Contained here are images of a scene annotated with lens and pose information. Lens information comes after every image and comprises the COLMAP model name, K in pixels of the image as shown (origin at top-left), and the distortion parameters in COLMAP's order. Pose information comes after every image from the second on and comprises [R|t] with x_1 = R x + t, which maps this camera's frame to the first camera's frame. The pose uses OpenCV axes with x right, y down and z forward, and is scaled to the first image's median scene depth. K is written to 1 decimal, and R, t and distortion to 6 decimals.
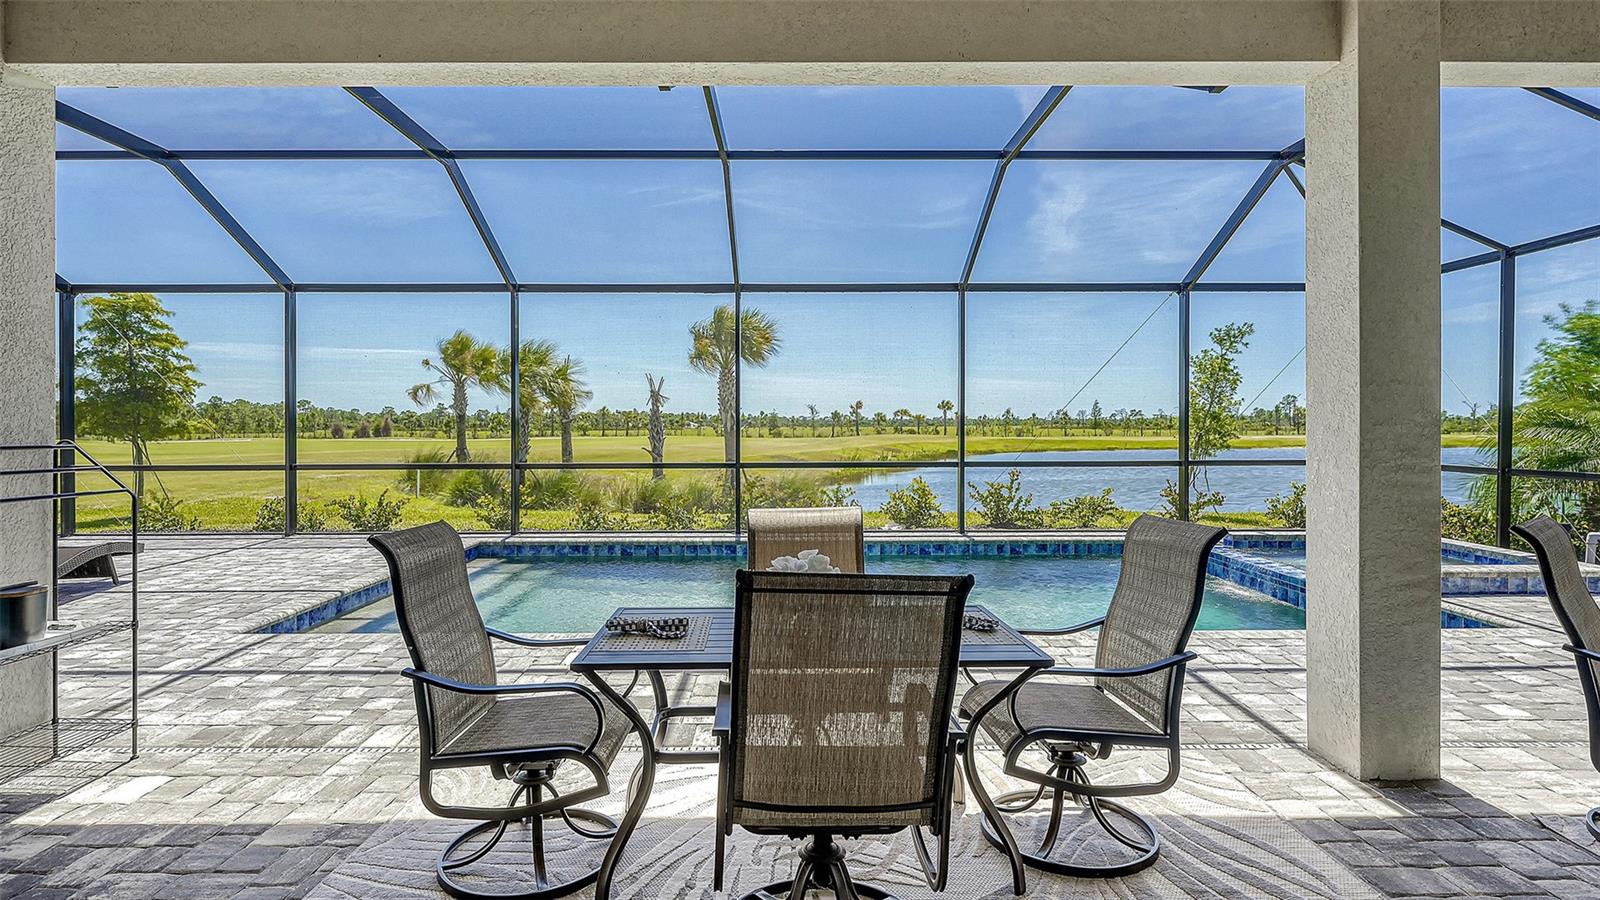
lens RADIAL K [[824.2, 0, 786.4], [0, 824.2, 436.1], [0, 0, 1]] dist [0.007164, -0.002281]
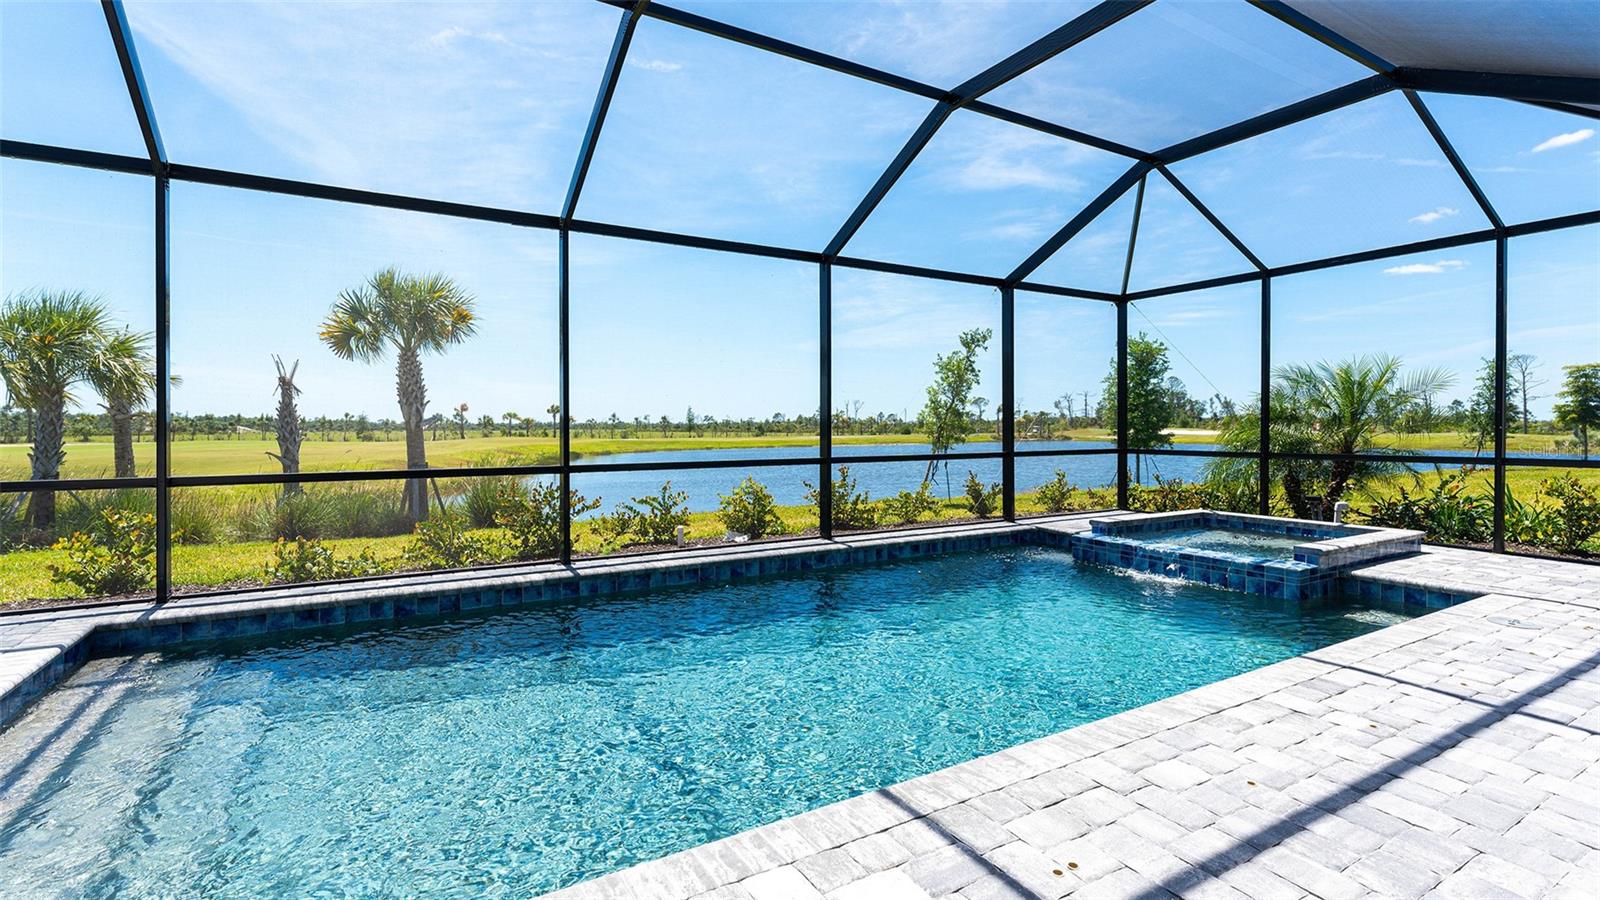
lens RADIAL K [[751.6, 0, 804.8], [0, 751.6, 419.7], [0, 0, 1]] dist [0.000583, 0.000166]
pose [[0.858604, 0.004901, 0.512616, -0.148529], [0.008568, 0.999677, -0.023909, 0.006706], [-0.512568, 0.024920, 0.858285, 0.223956]]
